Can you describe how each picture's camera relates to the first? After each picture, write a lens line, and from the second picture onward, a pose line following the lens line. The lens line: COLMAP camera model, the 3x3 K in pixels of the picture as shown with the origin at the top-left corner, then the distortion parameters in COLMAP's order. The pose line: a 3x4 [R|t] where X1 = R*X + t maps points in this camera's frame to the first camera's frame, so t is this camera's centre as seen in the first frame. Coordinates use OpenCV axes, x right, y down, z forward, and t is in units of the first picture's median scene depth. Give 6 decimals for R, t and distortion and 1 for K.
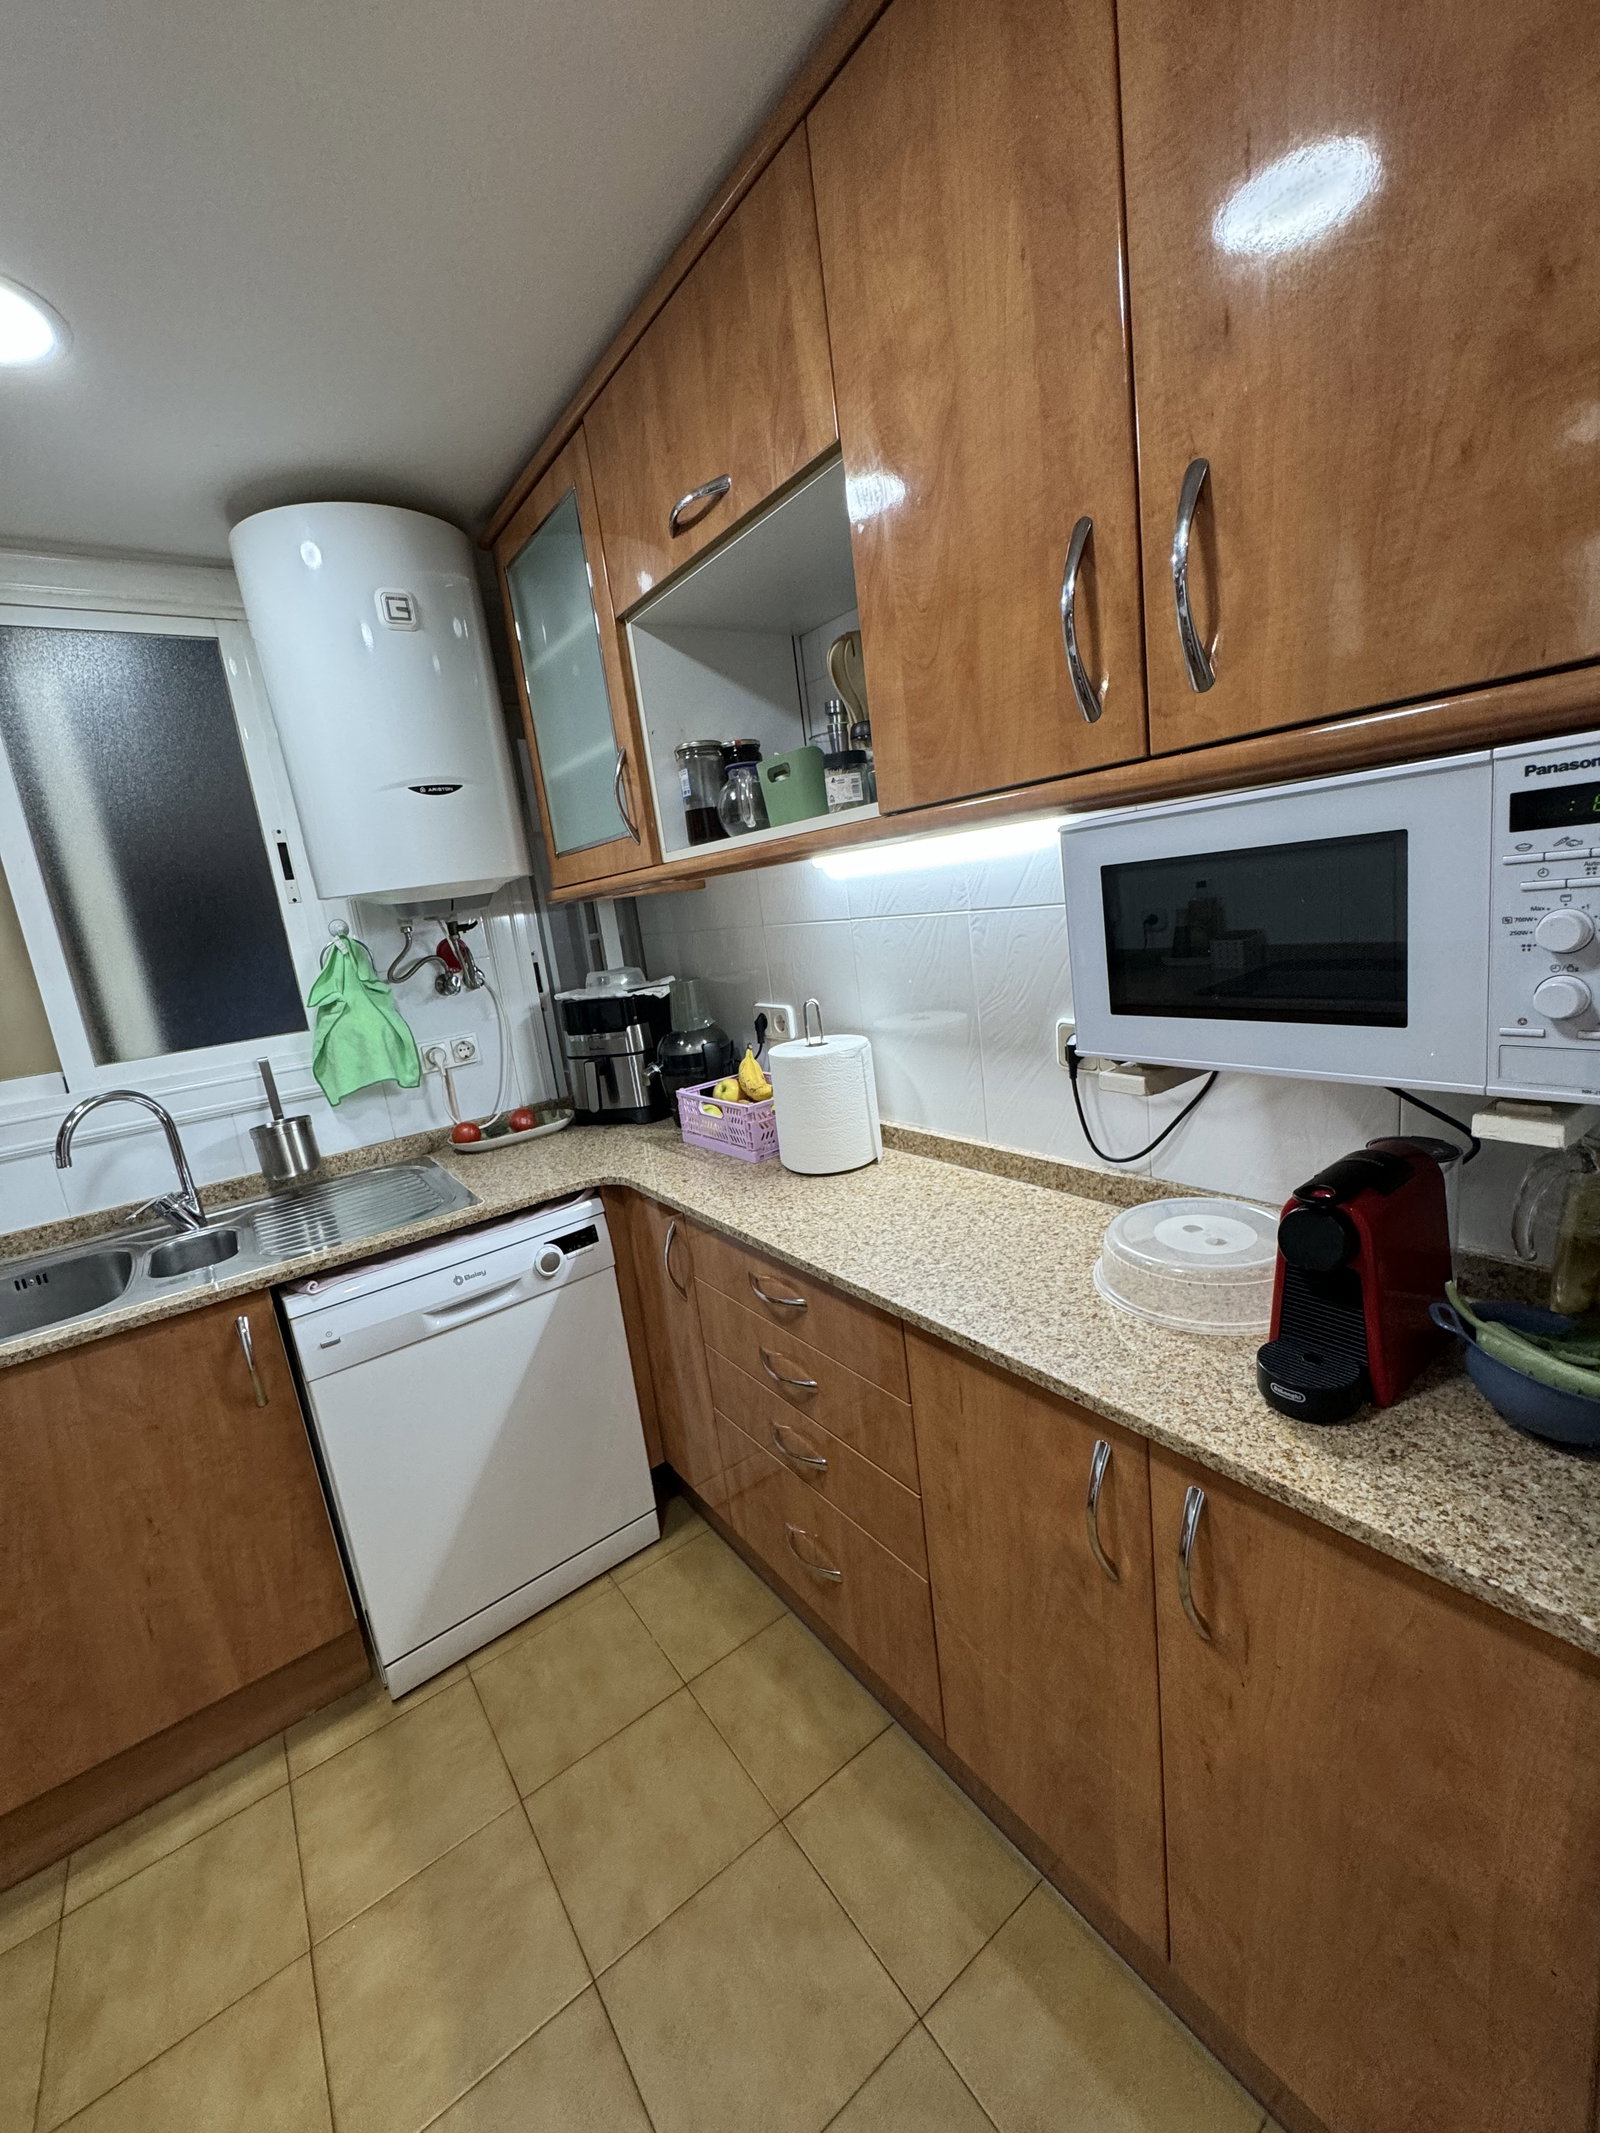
lens RADIAL K [[860.8, 0, 799.6], [0, 860.8, 1060.3], [0, 0, 1]] dist [0.002445, 0.000869]
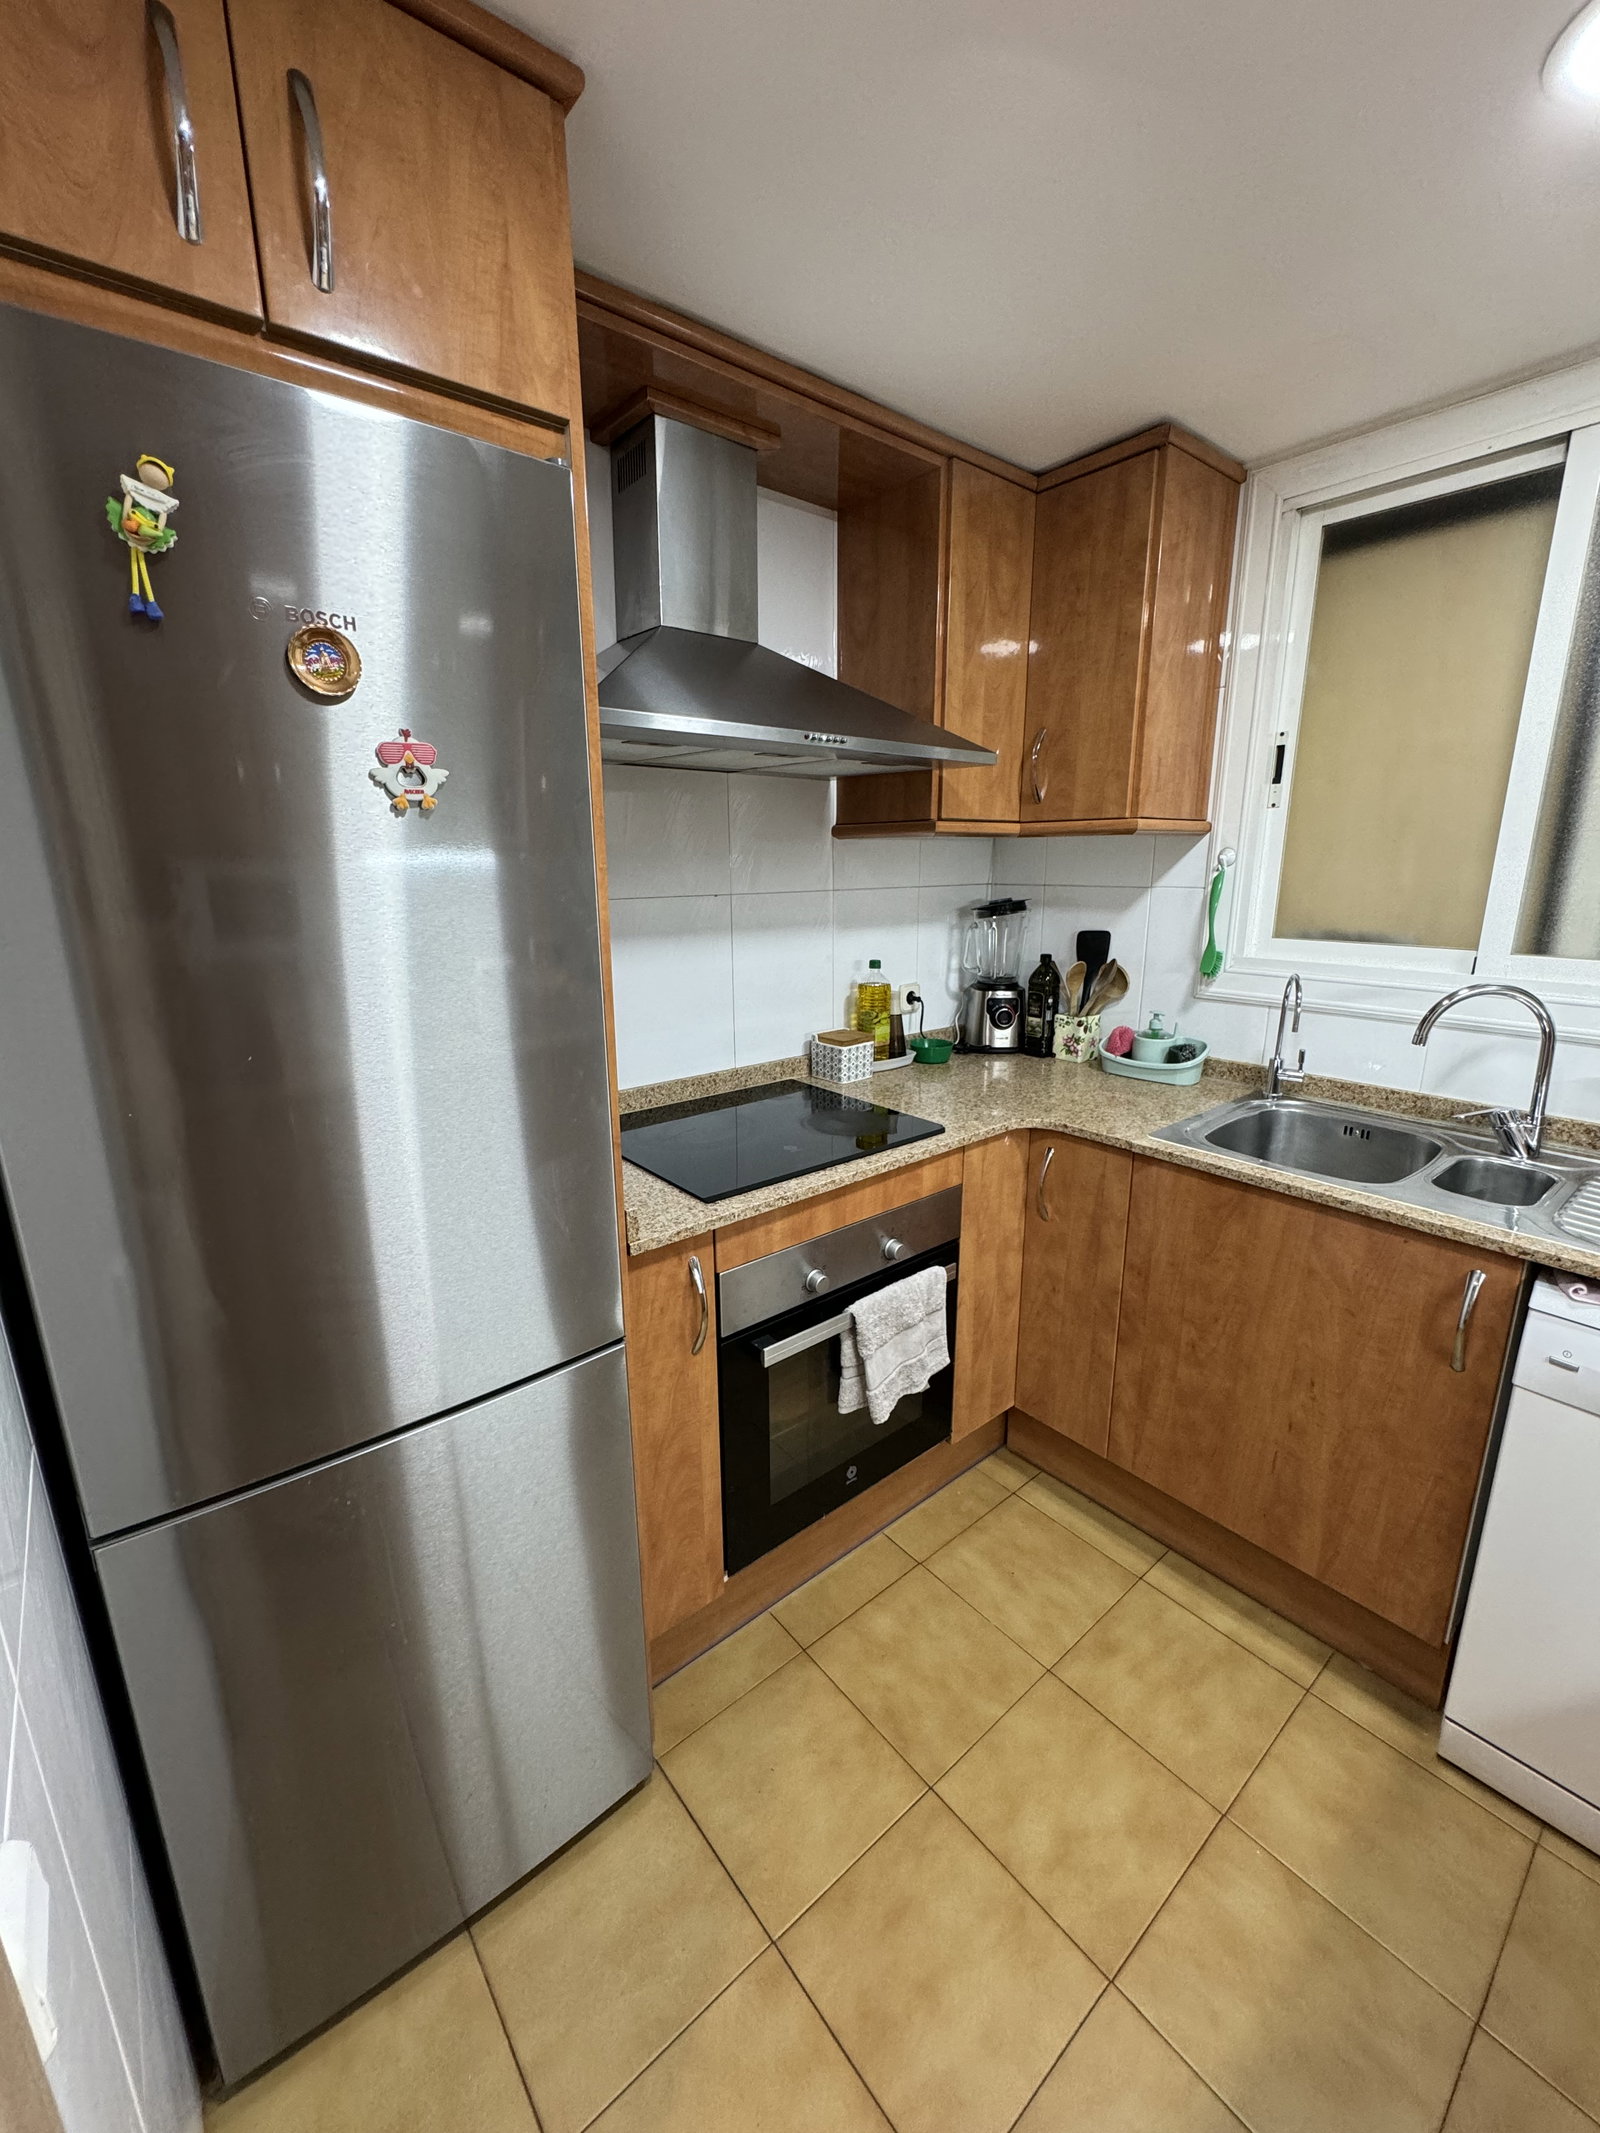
lens RADIAL K [[860.8, 0, 798.7], [0, 860.8, 1073.9], [0, 0, 1]] dist [0.002445, 0.000869]
pose [[0.062549, 0.358309, -0.931505, 0.046672], [-0.191174, 0.920352, 0.341182, -0.049068], [0.979561, 0.156739, 0.126066, 0.184184]]
